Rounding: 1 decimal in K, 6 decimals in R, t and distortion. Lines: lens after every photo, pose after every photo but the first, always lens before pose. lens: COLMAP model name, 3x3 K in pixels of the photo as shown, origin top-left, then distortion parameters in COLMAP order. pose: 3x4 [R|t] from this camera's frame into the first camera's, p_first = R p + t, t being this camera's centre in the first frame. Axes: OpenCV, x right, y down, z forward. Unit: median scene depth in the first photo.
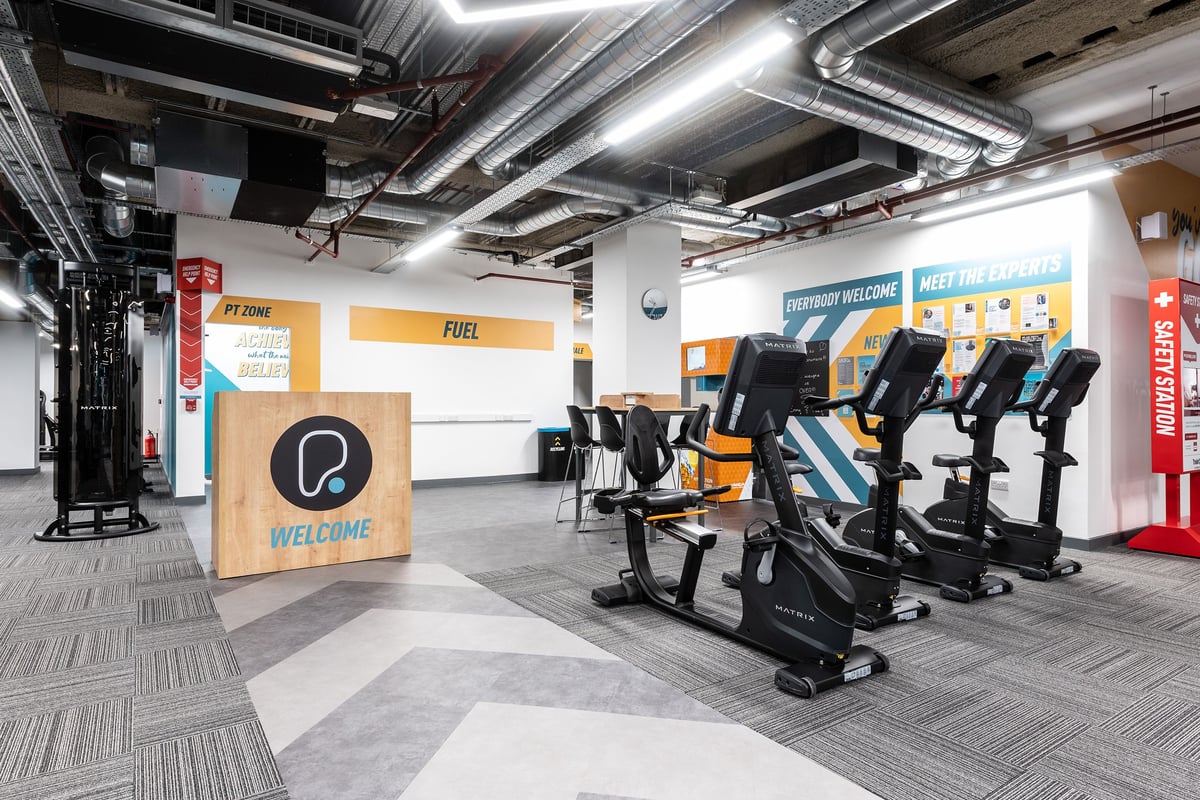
lens RADIAL K [[682.9, 0, 600.4], [0, 682.9, 400.5], [0, 0, 1]] dist [0.002026, 0.000121]
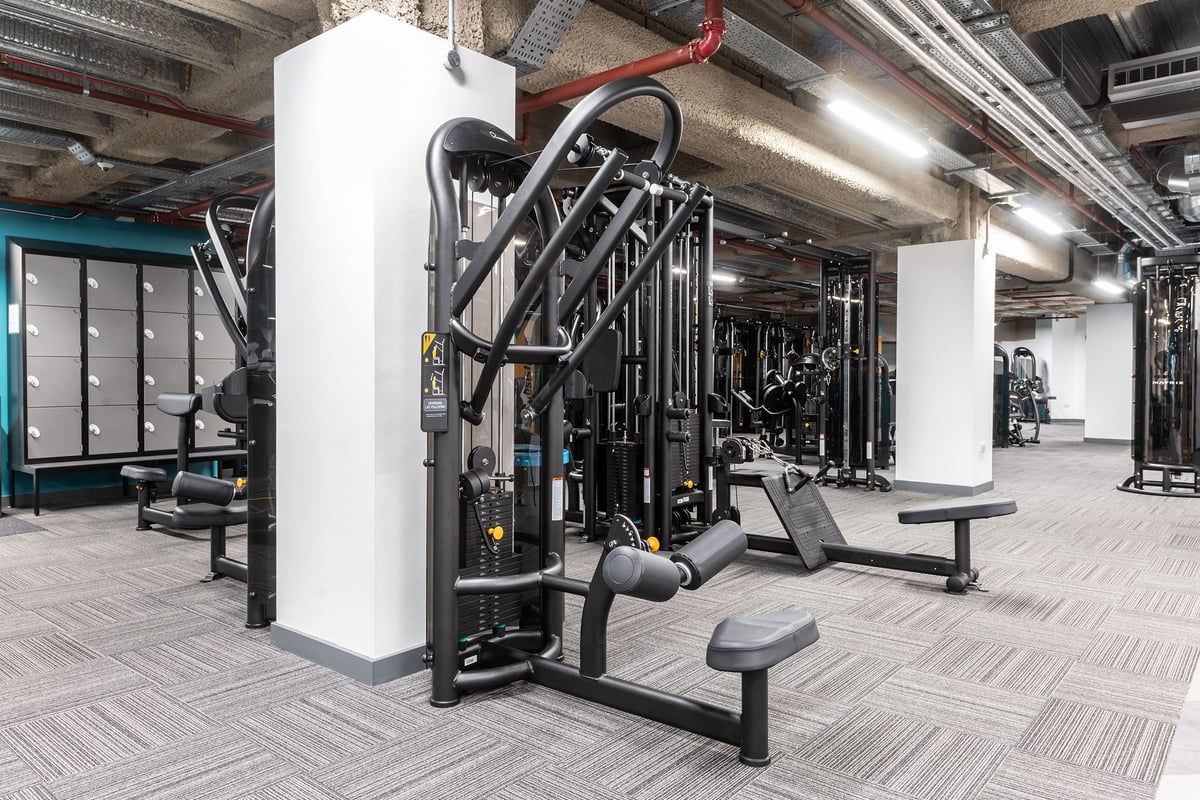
lens RADIAL K [[810.7, 0, 599.4], [0, 810.7, 395.2], [0, 0, 1]] dist [0.000821, 0.000229]
pose [[0.272742, 0.012660, -0.962004, 0.324699], [0.010932, 0.999808, 0.016257, -0.002879], [0.962025, -0.014951, 0.272551, -0.298228]]
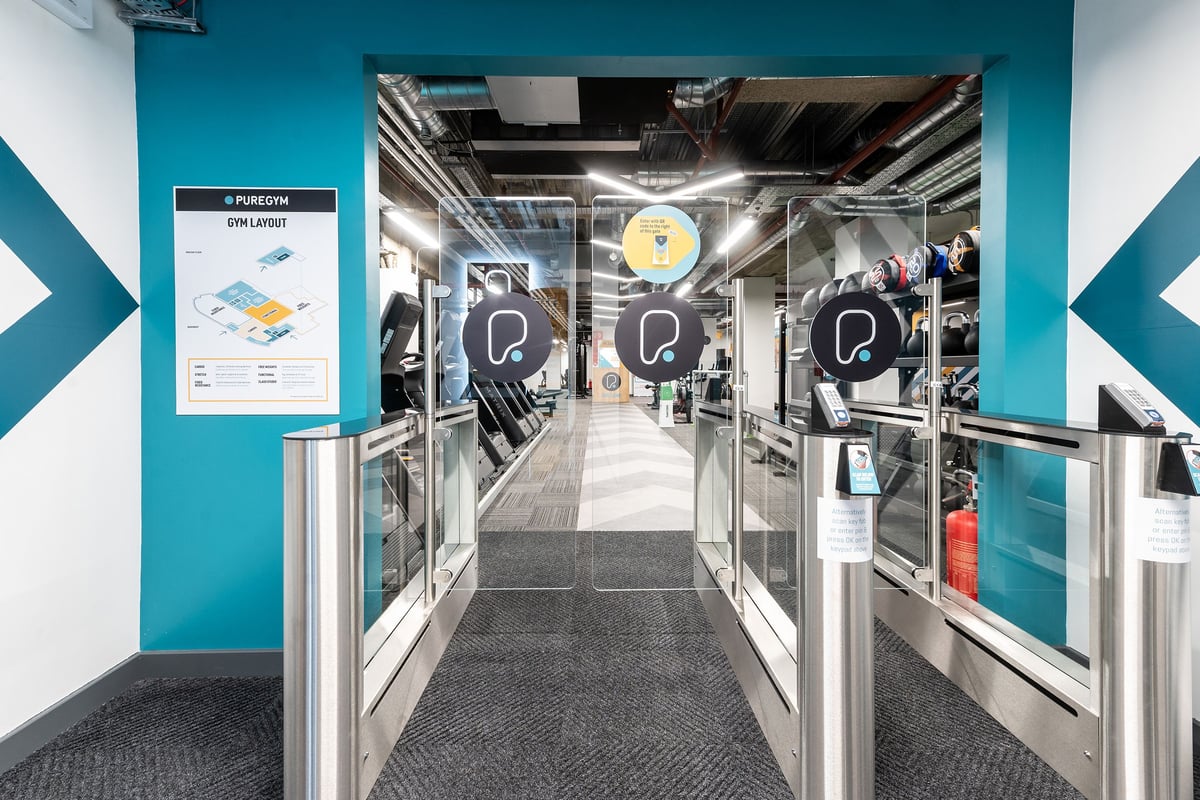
lens RADIAL K [[493.8, 0, 592.5], [0, 493.8, 377.2], [0, 0, 1]] dist [0.014739, -0.000234]
pose [[0.821625, 0.003128, -0.570019, 1.253598], [0.009418, 0.999774, 0.019062, -0.007902], [0.569950, -0.021031, 0.821410, -1.665542]]
